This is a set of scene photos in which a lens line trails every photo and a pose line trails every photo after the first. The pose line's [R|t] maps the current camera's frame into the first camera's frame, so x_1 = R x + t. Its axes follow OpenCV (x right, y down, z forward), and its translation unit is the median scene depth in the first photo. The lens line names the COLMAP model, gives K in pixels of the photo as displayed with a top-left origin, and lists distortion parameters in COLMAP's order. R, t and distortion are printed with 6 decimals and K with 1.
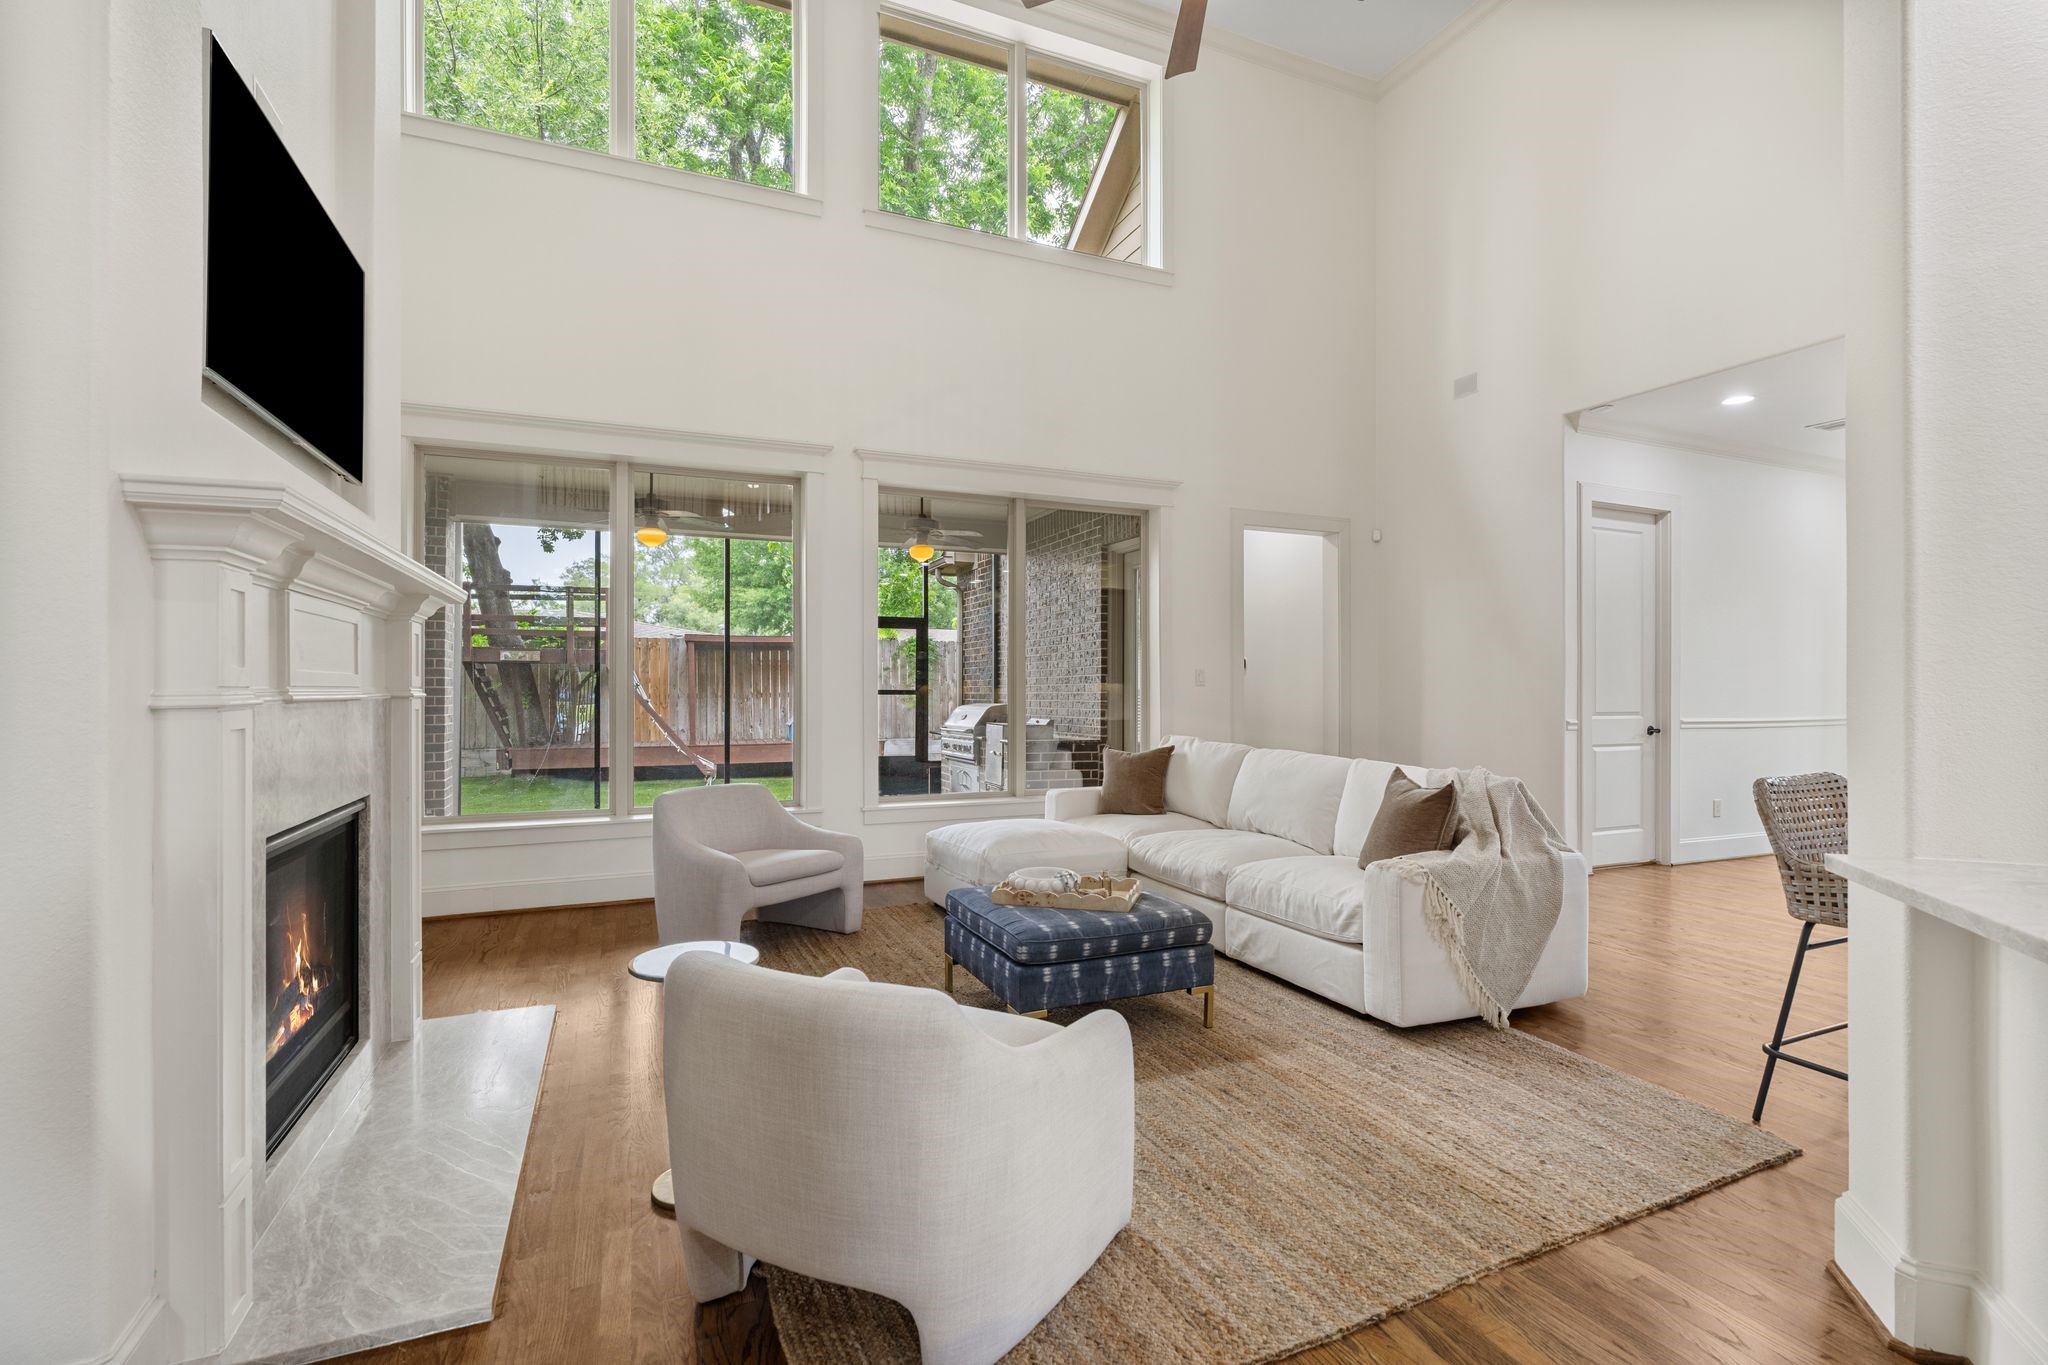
lens RADIAL K [[928.3, 0, 1012.8], [0, 928.3, 687.9], [0, 0, 1]] dist [-0.009448, 0.002093]
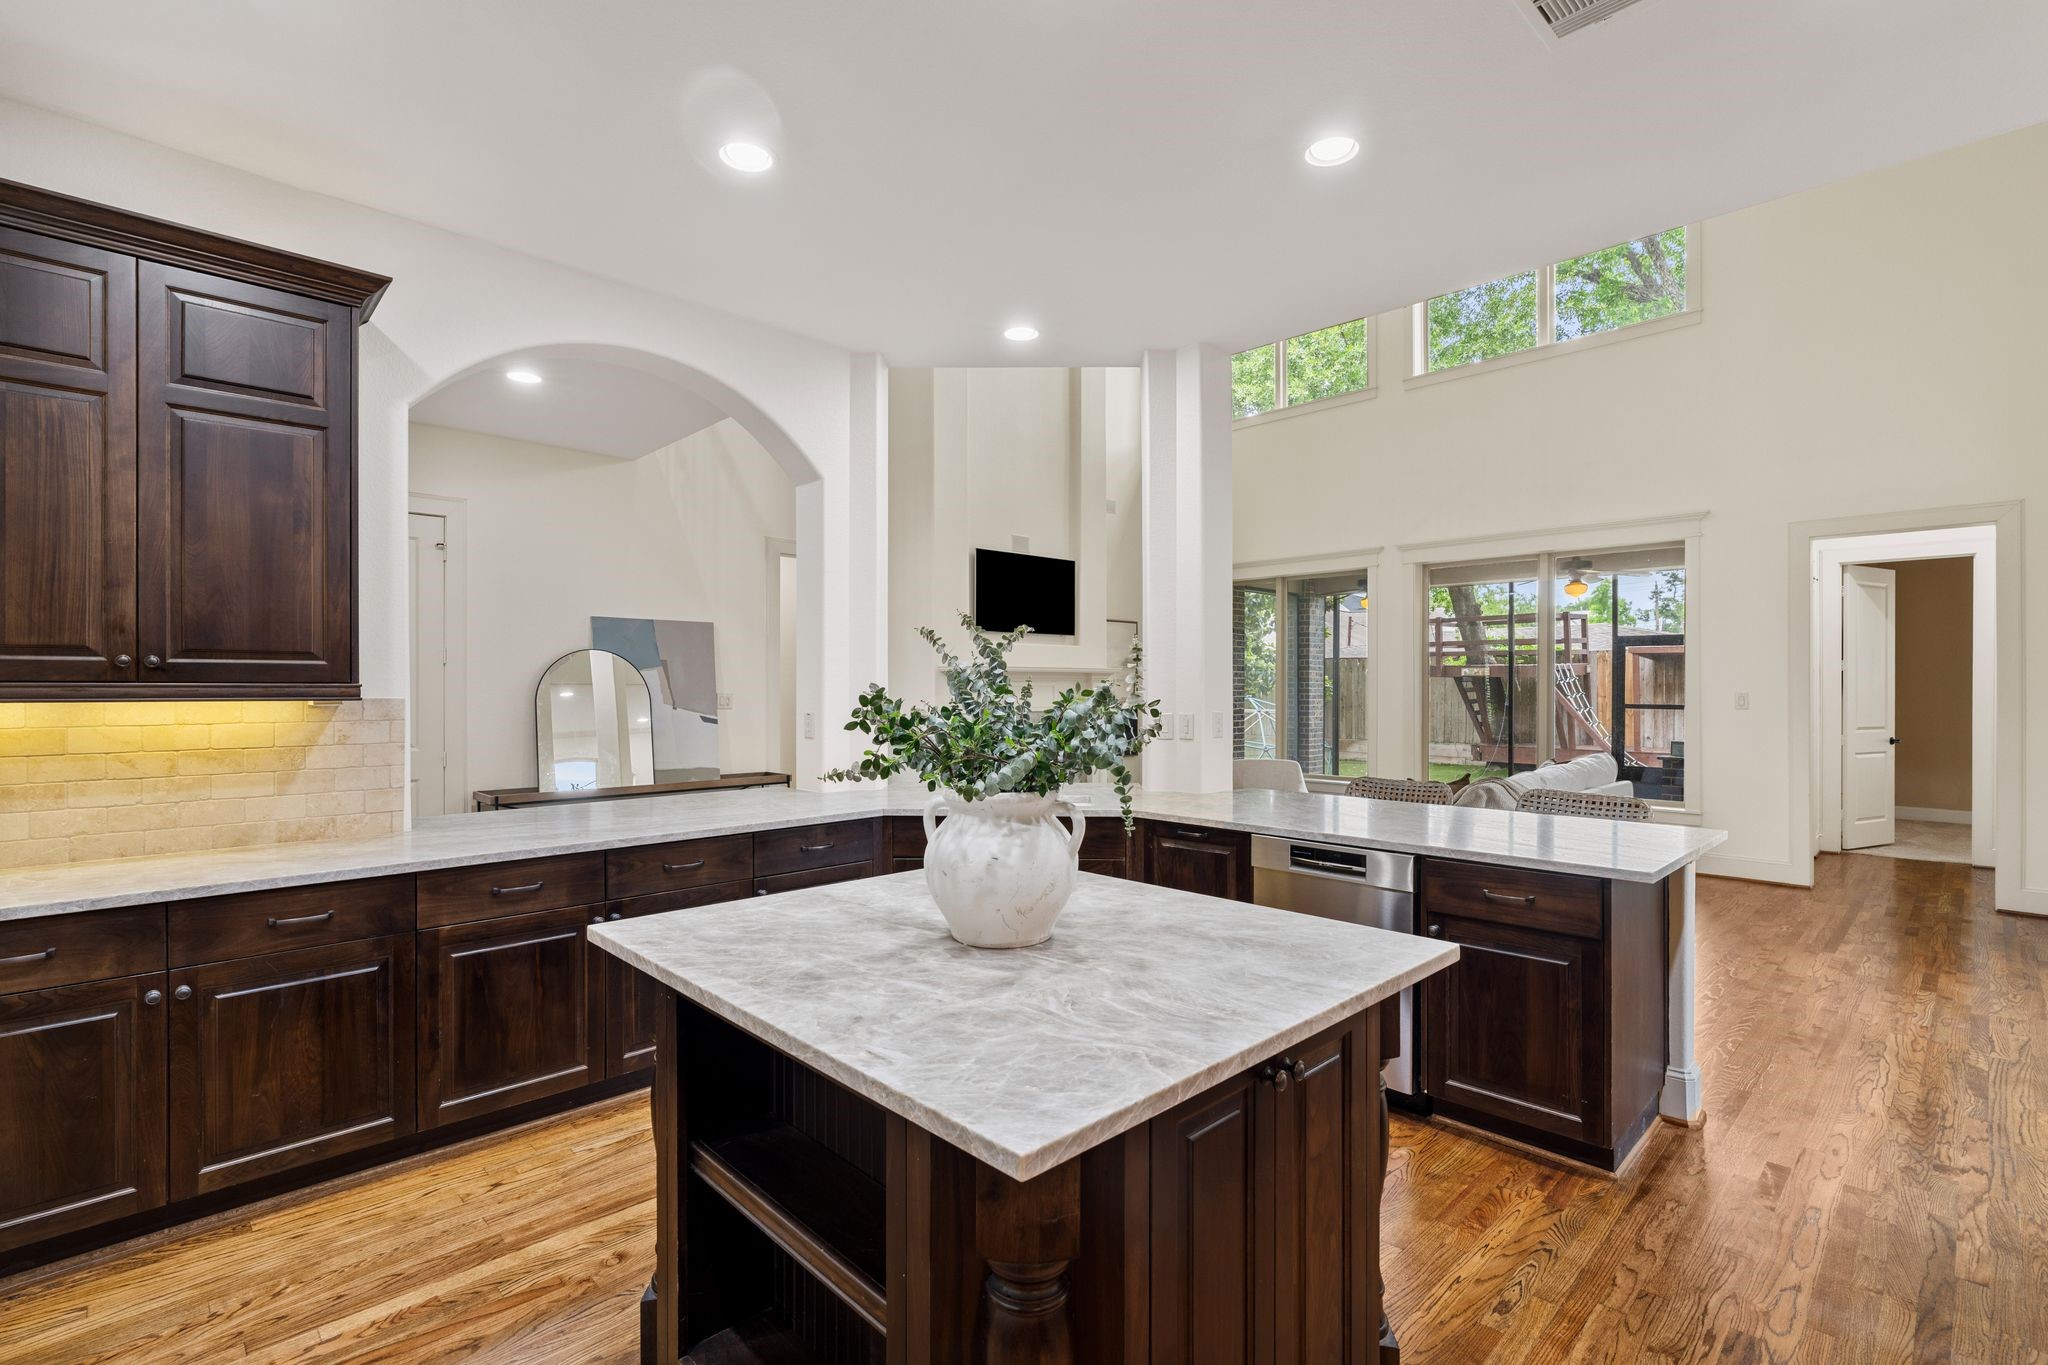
lens RADIAL K [[928.3, 0, 1029.1], [0, 928.3, 690.1], [0, 0, 1]] dist [-0.009448, 0.002093]
pose [[0.354166, -0.001058, -0.935182, 0.443500], [0.005547, 0.999984, 0.000969, -0.014682], [0.935166, -0.005531, 0.354166, -0.031020]]
